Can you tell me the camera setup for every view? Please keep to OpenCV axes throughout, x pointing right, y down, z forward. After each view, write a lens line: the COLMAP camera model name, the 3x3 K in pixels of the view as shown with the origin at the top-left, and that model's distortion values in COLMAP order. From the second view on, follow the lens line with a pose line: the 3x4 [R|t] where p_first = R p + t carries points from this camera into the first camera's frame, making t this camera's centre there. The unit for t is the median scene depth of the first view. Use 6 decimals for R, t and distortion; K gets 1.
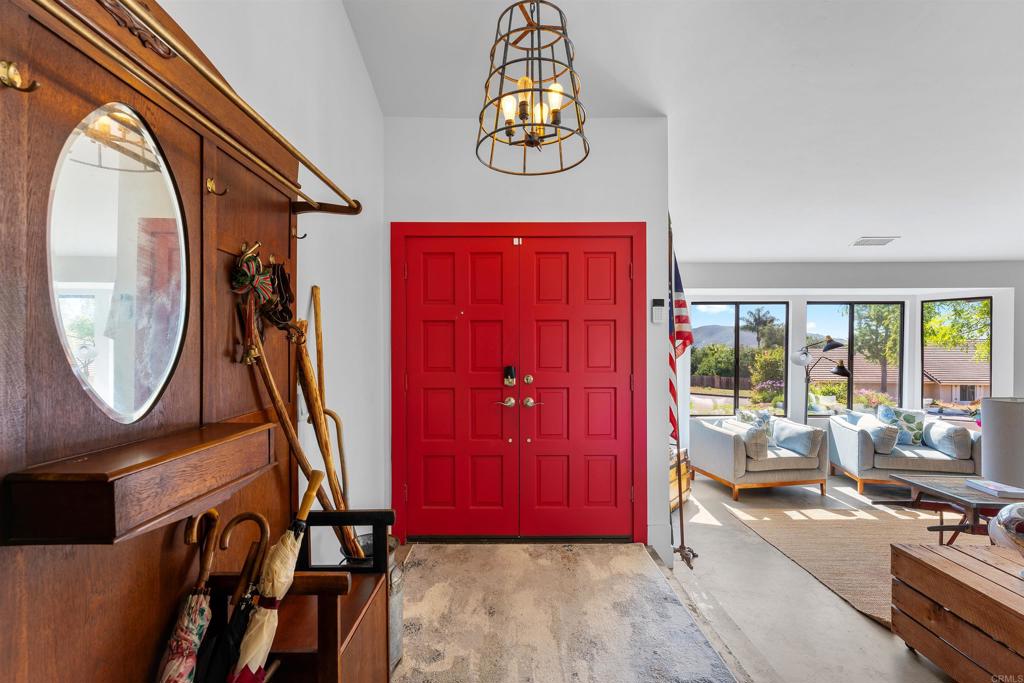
lens RADIAL K [[428.9, 0, 517.6], [0, 428.9, 365.2], [0, 0, 1]] dist [0.001083, -0.000416]
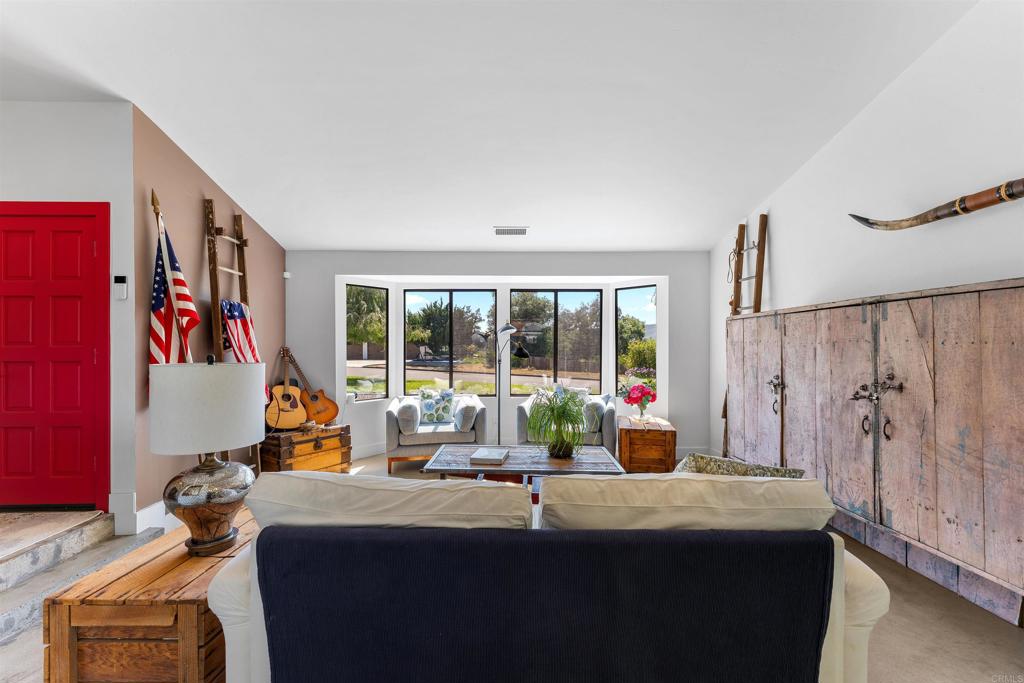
lens RADIAL K [[405.2, 0, 510.2], [0, 405.2, 343.3], [0, 0, 1]] dist [-0.001248, -0.000050]
pose [[0.999422, 0.015146, 0.030447, 0.876661], [-0.014797, 0.999823, -0.011645, 0.004747], [-0.030618, 0.011188, 0.999469, -0.010031]]
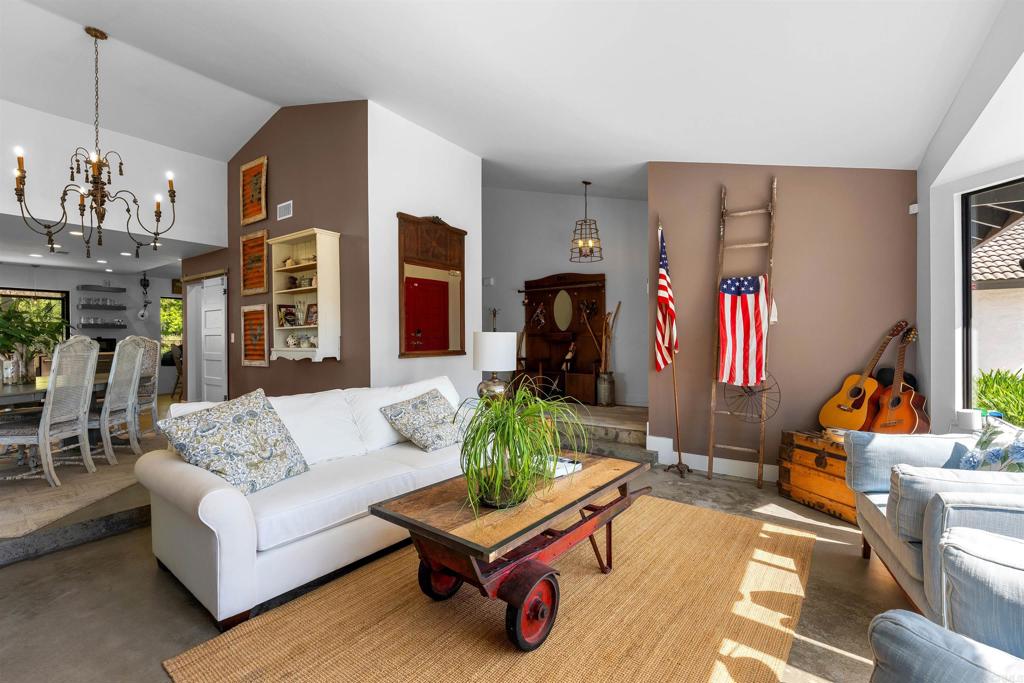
lens RADIAL K [[449.7, 0, 507.5], [0, 449.7, 341.0], [0, 0, 1]] dist [0.000812, -0.000461]
pose [[-0.578611, 0.024384, -0.815239, 1.409107], [0.009569, 0.999687, 0.023110, 0.023159], [0.815547, 0.005571, -0.578664, 1.082412]]
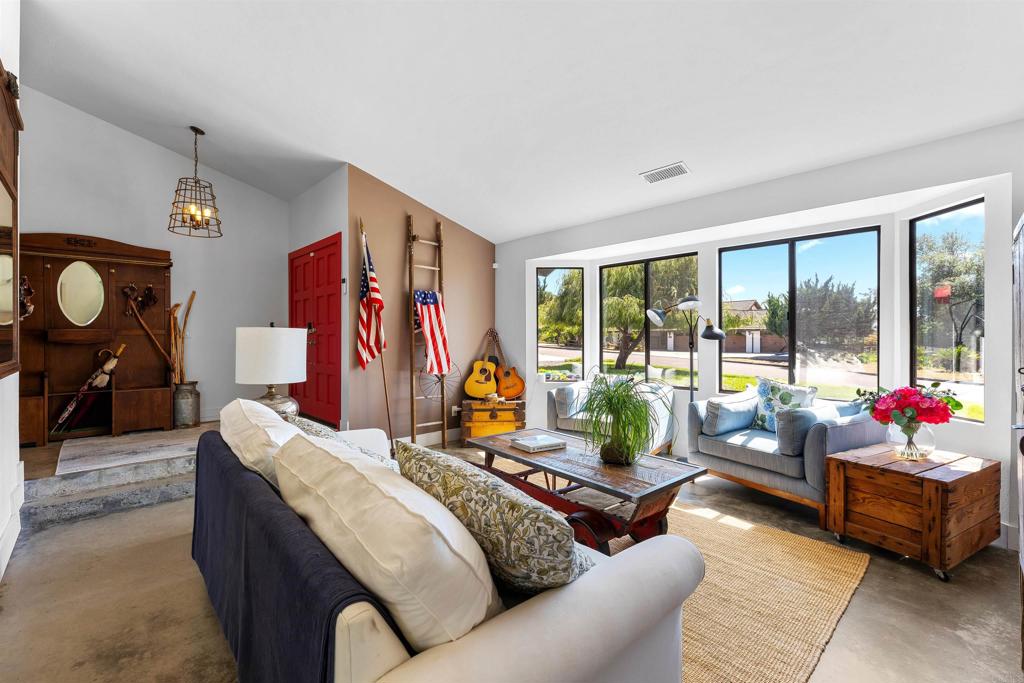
lens RADIAL K [[428.9, 0, 513.5], [0, 428.9, 337.0], [0, 0, 1]] dist [0.001083, -0.000416]
pose [[0.697440, 0.015153, -0.716482, 1.346534], [-0.015610, 0.999860, 0.005952, 0.030448], [0.716473, 0.007033, 0.697580, 0.237737]]
